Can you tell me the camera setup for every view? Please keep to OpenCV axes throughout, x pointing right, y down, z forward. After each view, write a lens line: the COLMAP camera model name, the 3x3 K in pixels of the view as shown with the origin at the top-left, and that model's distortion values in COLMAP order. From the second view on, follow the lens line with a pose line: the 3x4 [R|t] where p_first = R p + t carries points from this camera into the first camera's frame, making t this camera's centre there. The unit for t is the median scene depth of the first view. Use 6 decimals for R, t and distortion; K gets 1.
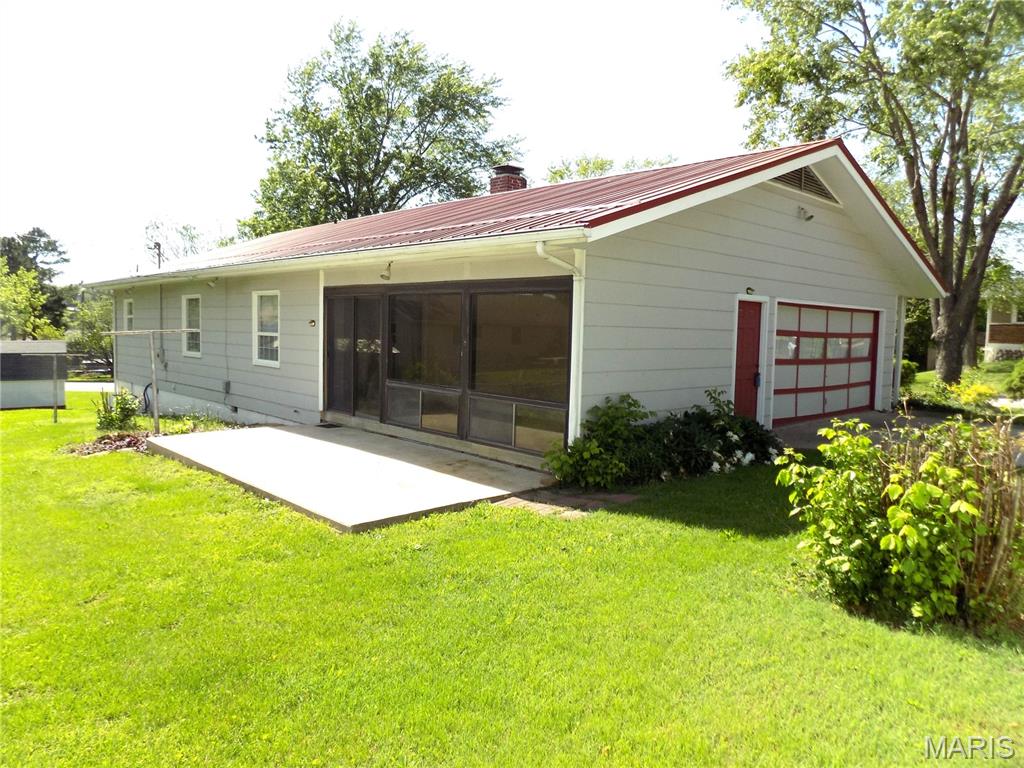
lens RADIAL K [[739.5, 0, 512.0], [0, 739.5, 384.0], [0, 0, 1]] dist [-0.073249, 0.090572]
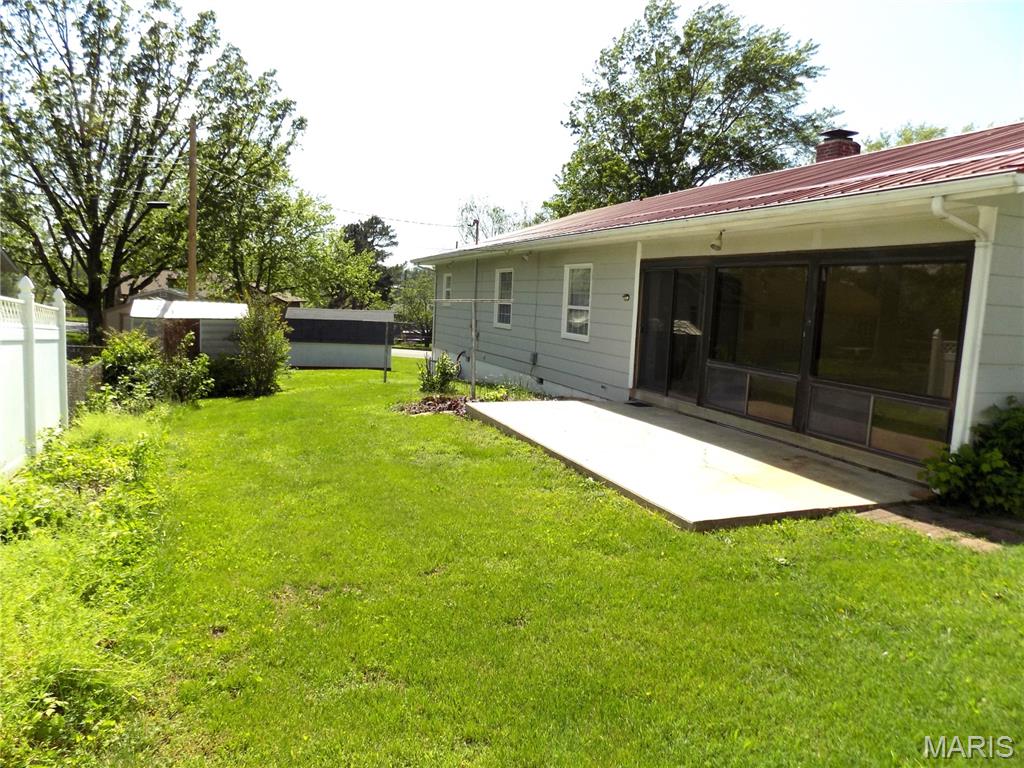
lens RADIAL K [[739.5, 0, 512.0], [0, 739.5, 384.0], [0, 0, 1]] dist [-0.073249, 0.090572]
pose [[0.924282, 0.069165, -0.375392, -0.073275], [-0.059625, 0.997535, 0.036985, 0.007777], [0.377025, -0.011802, 0.926128, 0.085157]]
